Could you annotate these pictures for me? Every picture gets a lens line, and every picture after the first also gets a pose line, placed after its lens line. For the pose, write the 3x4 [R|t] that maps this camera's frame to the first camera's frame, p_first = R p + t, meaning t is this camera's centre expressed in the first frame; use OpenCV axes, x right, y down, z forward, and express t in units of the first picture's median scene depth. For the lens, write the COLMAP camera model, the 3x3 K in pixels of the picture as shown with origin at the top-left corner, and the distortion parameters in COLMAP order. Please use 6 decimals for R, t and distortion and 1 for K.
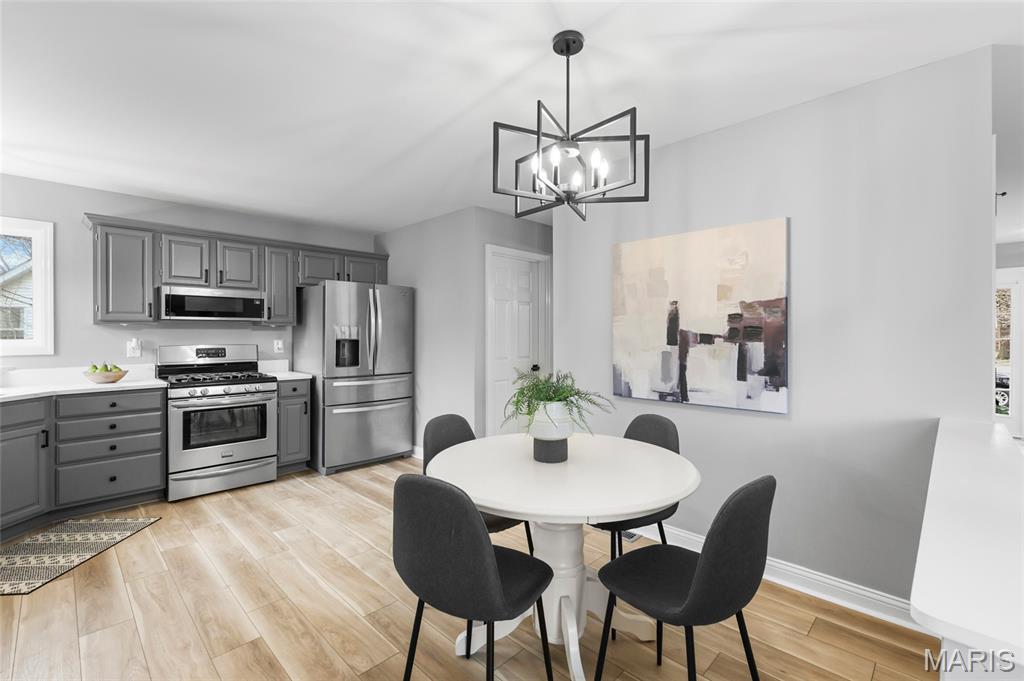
lens RADIAL K [[443.7, 0, 509.3], [0, 443.7, 337.8], [0, 0, 1]] dist [0.001155, 0.000906]
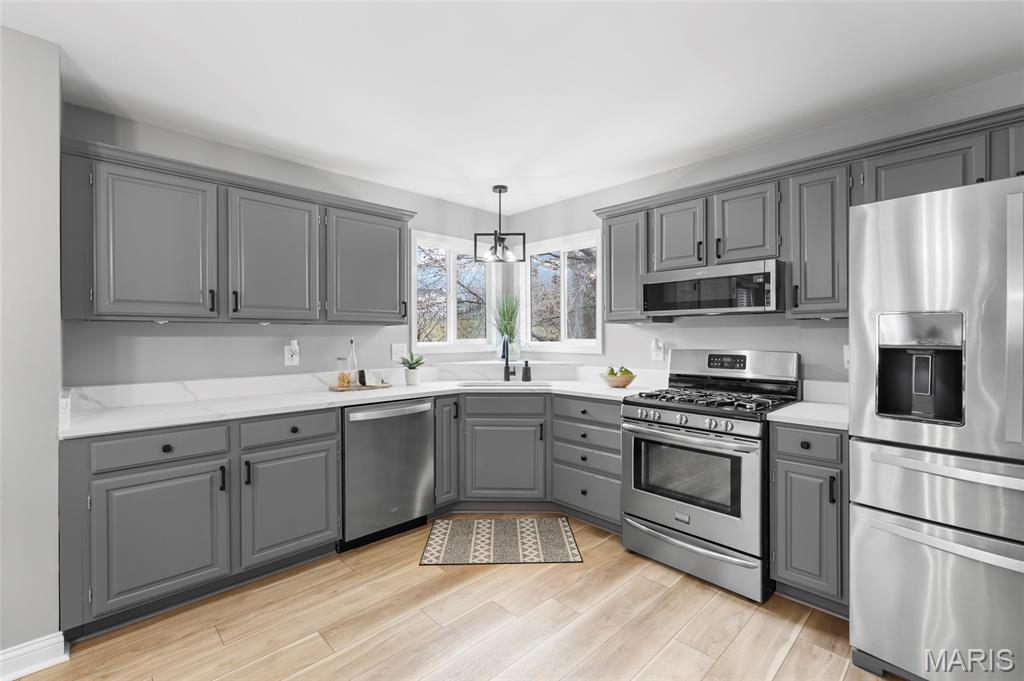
lens RADIAL K [[443.7, 0, 515.2], [0, 443.7, 336.9], [0, 0, 1]] dist [0.001155, 0.000906]
pose [[-0.021579, 0.007272, -0.999741, 0.026275], [-0.003363, 0.999967, 0.007347, -0.010146], [0.999761, 0.003520, -0.021554, 0.855694]]
